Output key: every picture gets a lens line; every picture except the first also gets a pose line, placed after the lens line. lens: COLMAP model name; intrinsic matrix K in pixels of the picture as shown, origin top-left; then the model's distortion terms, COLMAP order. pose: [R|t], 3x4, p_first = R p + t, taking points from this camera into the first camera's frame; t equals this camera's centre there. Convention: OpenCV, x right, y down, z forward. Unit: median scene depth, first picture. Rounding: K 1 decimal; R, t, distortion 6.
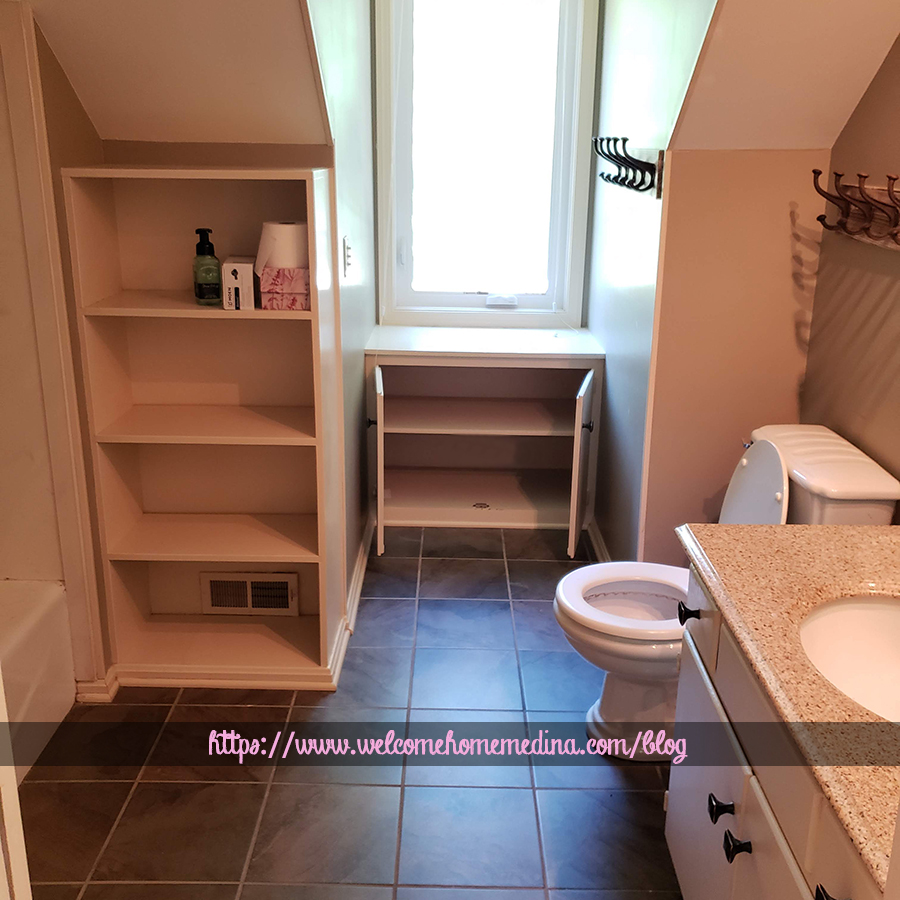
lens RADIAL K [[928.0, 0, 446.1], [0, 928.0, 506.4], [0, 0, 1]] dist [0.155536, -0.327012]
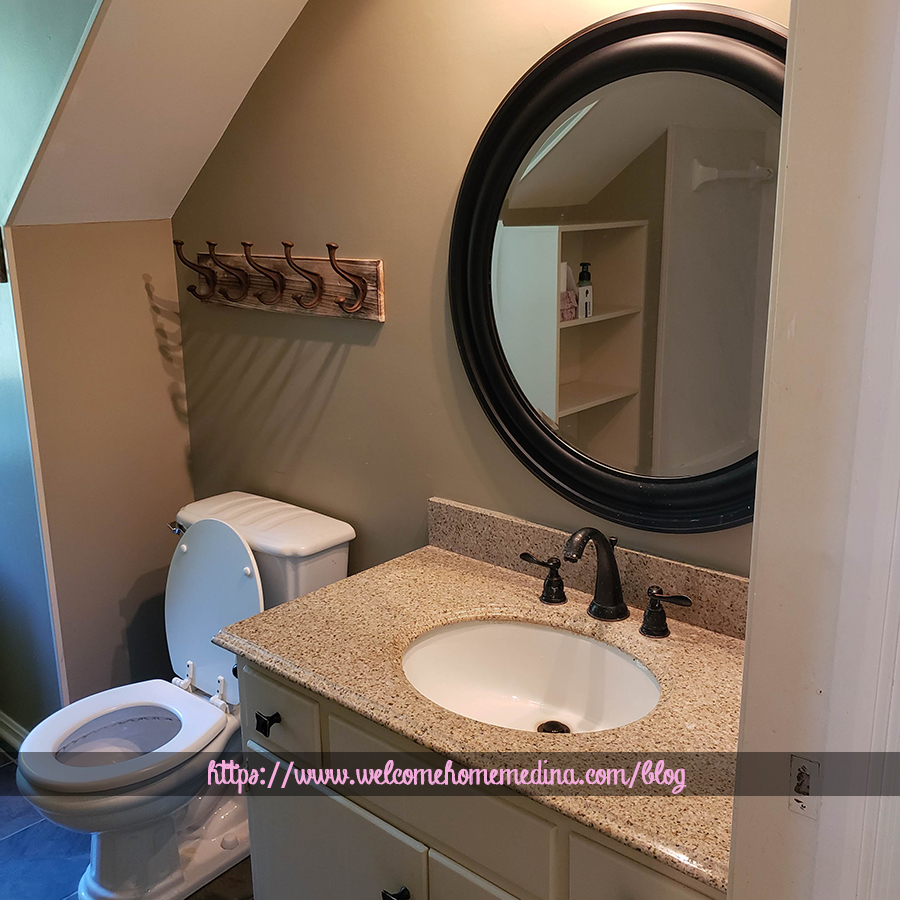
lens RADIAL K [[928.0, 0, 446.1], [0, 928.0, 506.4], [0, 0, 1]] dist [0.155536, -0.327012]
pose [[0.632697, -0.256826, 0.730572, -0.194234], [0.298709, 0.951334, 0.075742, -0.081409], [-0.714470, 0.170307, 0.678622, 0.179342]]
